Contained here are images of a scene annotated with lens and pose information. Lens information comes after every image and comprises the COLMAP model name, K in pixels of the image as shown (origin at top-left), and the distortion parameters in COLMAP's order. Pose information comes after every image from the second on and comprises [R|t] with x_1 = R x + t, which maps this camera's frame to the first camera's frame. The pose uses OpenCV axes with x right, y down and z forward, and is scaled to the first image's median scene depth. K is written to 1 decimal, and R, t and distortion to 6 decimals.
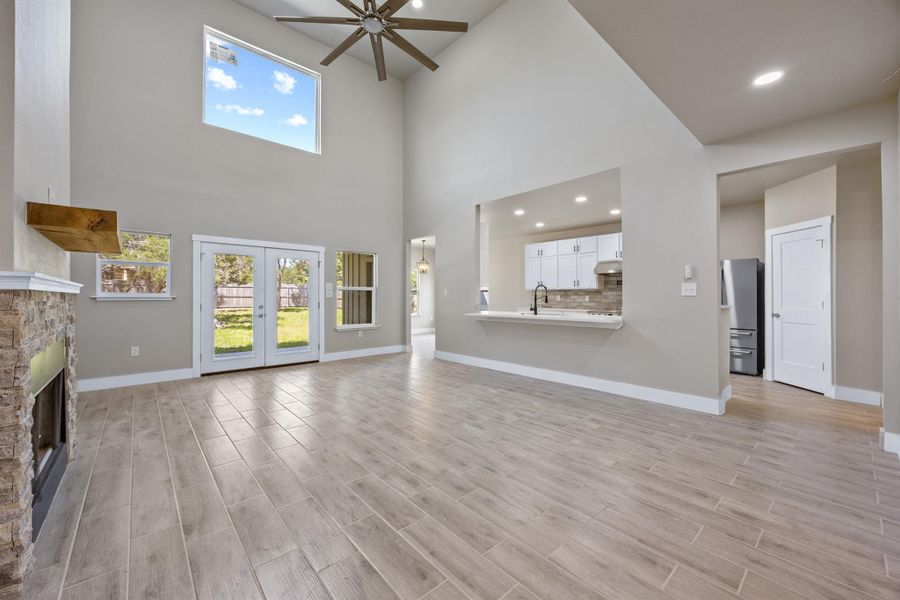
lens RADIAL K [[349.9, 0, 450.9], [0, 349.9, 295.8], [0, 0, 1]] dist [-0.001513, -0.000115]
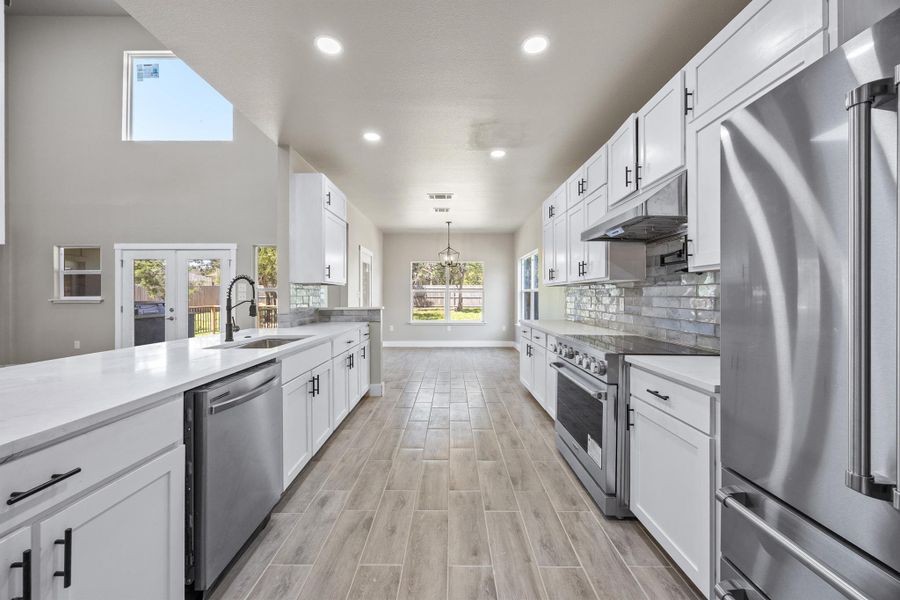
lens RADIAL K [[349.9, 0, 449.4], [0, 349.9, 297.6], [0, 0, 1]] dist [-0.001513, -0.000115]
pose [[0.747140, -0.001017, -0.664666, 0.529289], [0.003842, 0.999989, 0.002789, -0.002125], [0.664656, -0.004638, 0.747135, 0.583002]]
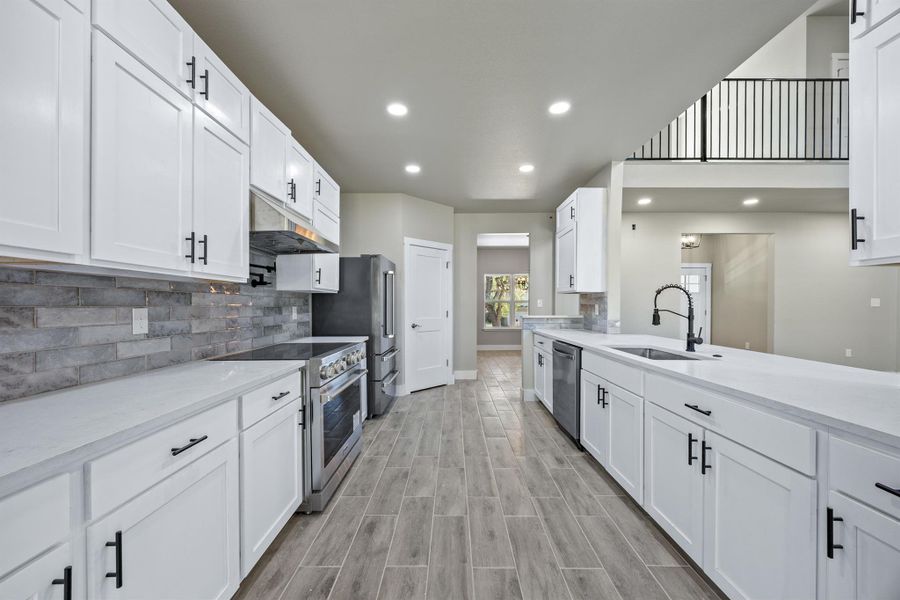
lens RADIAL K [[348.7, 0, 450.6], [0, 348.7, 304.4], [0, 0, 1]] dist [0.001739, 0.000113]
pose [[-0.744680, 0.000323, 0.667421, 0.113452], [-0.001316, 0.999997, -0.001952, -0.002802], [-0.667420, -0.002332, -0.744678, 1.068801]]
